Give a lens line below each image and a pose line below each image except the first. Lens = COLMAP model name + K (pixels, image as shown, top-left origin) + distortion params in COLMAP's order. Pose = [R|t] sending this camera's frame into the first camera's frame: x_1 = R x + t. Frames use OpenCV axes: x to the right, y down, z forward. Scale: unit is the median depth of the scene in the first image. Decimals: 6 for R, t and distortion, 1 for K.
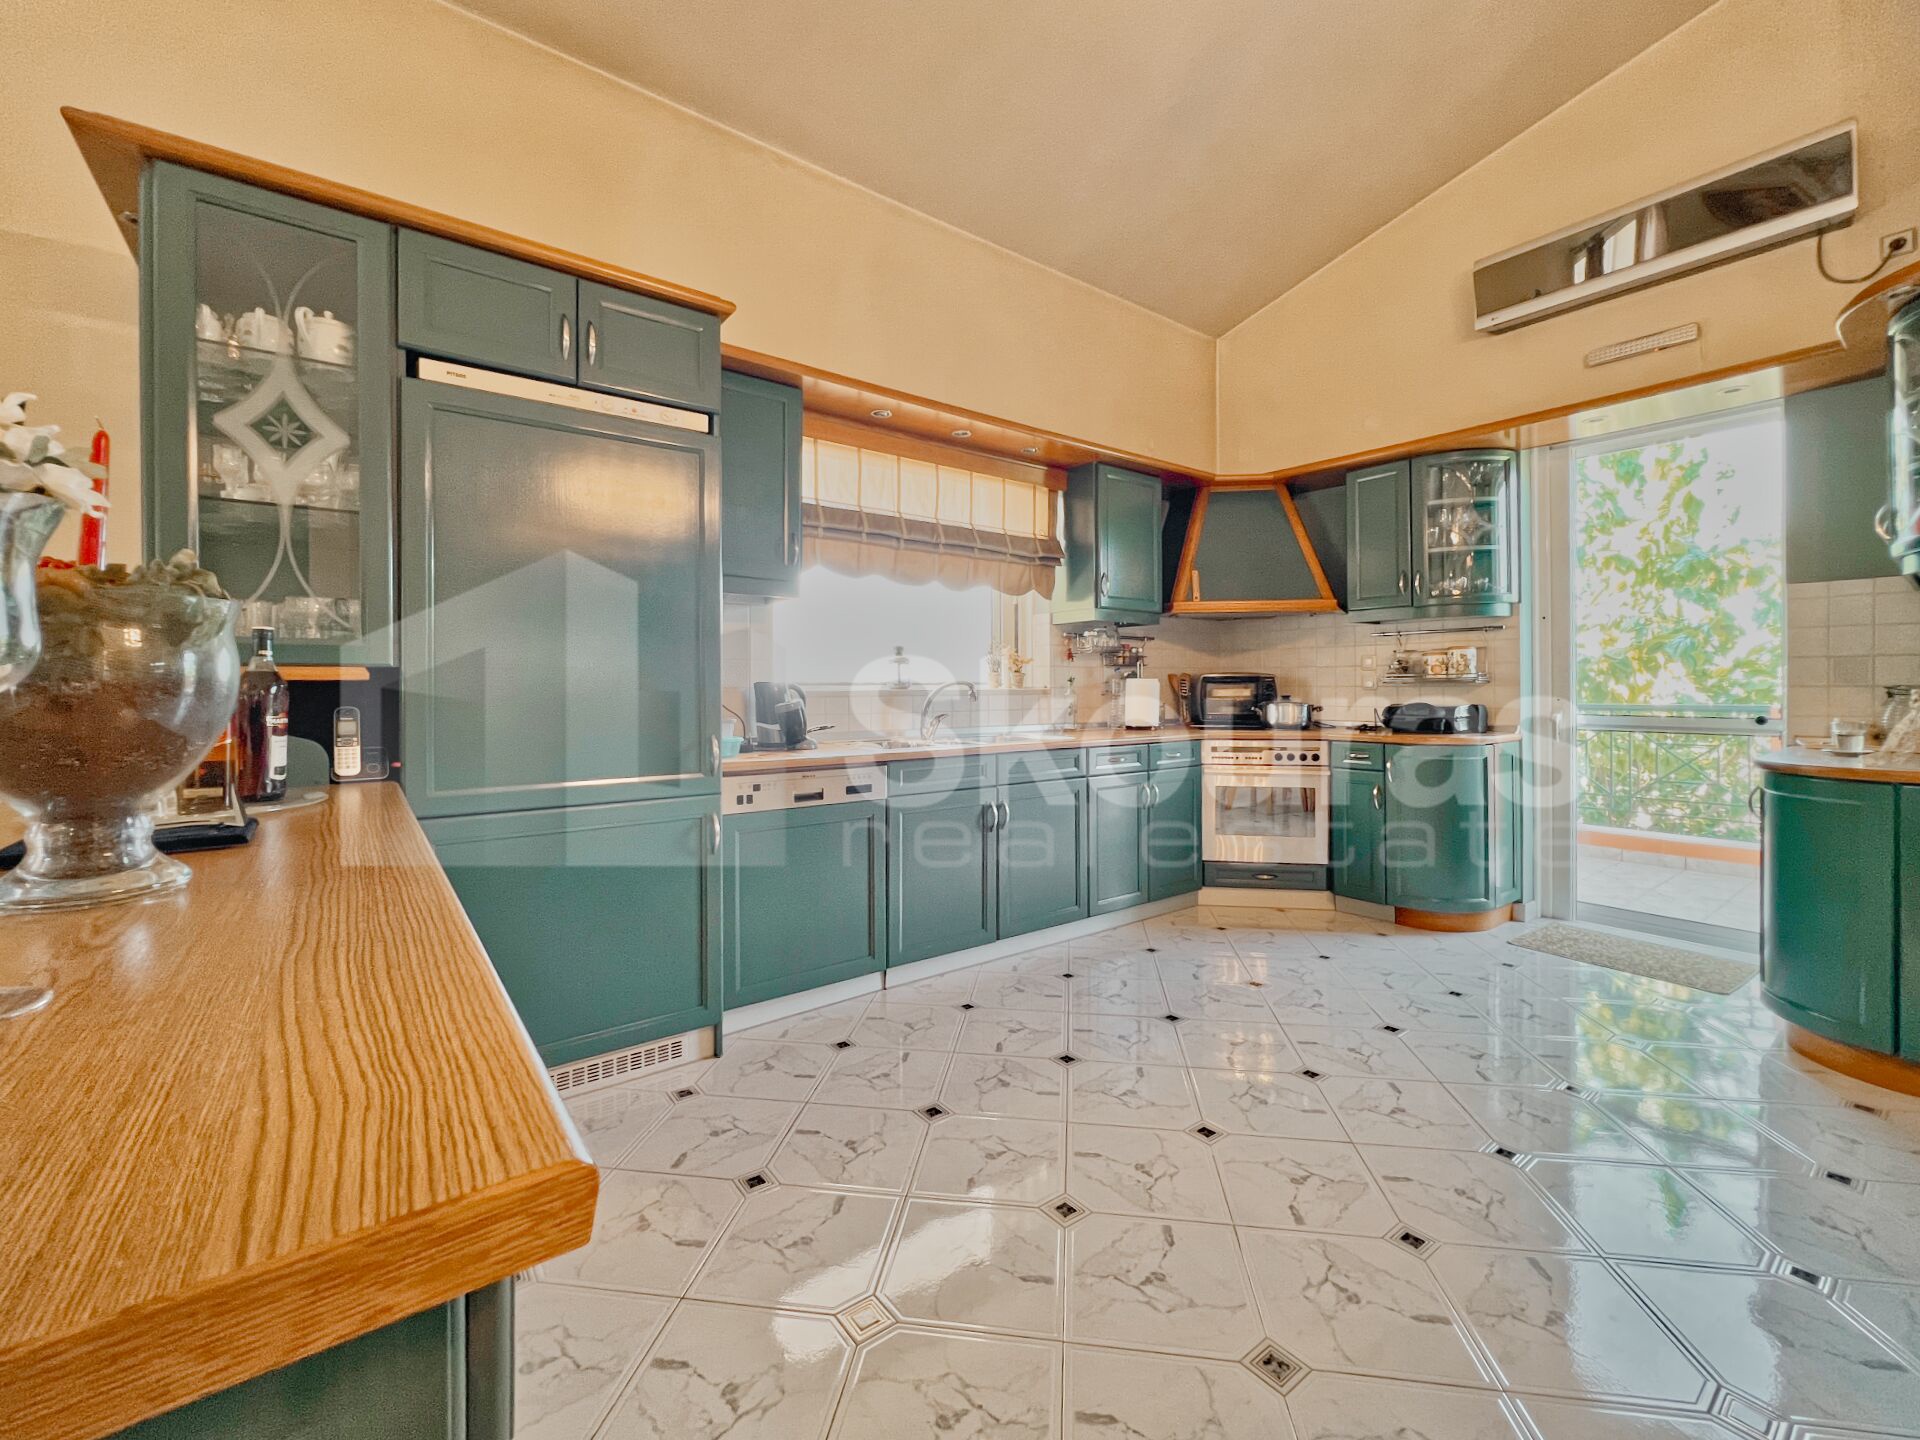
lens RADIAL K [[804.6, 0, 961.6], [0, 804.6, 678.8], [0, 0, 1]] dist [0.002489, 0.000093]
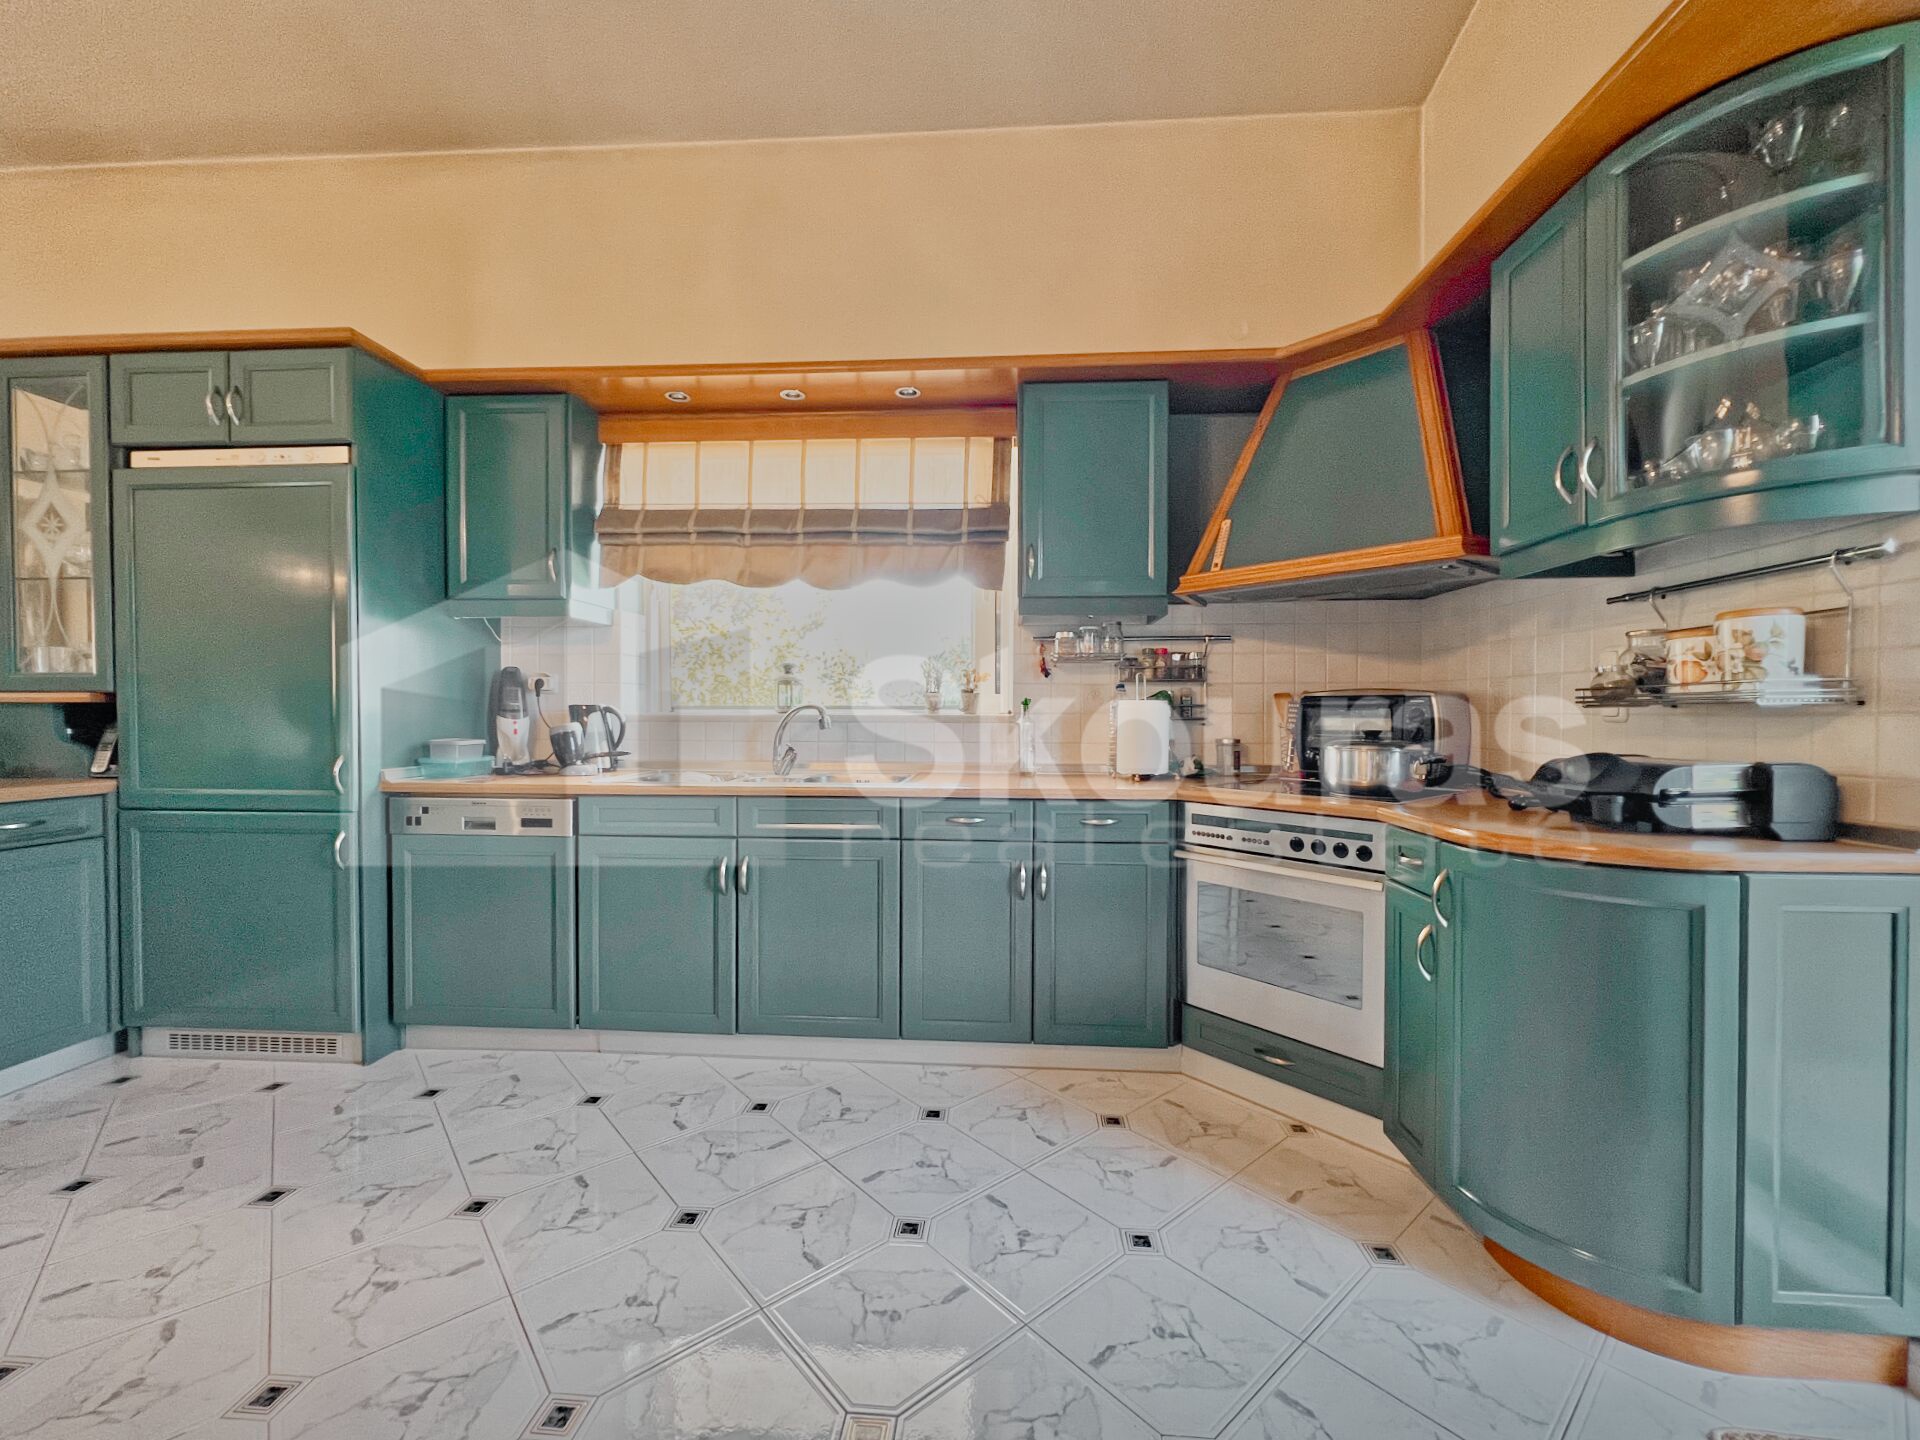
lens RADIAL K [[791.5, 0, 956.5], [0, 791.5, 715.8], [0, 0, 1]] dist [-0.000005, 0.000051]
pose [[0.748967, 0.009019, -0.662546, 0.587993], [0.002190, 0.999868, 0.016087, 0.002877], [0.662604, -0.013500, 0.748848, 0.468369]]
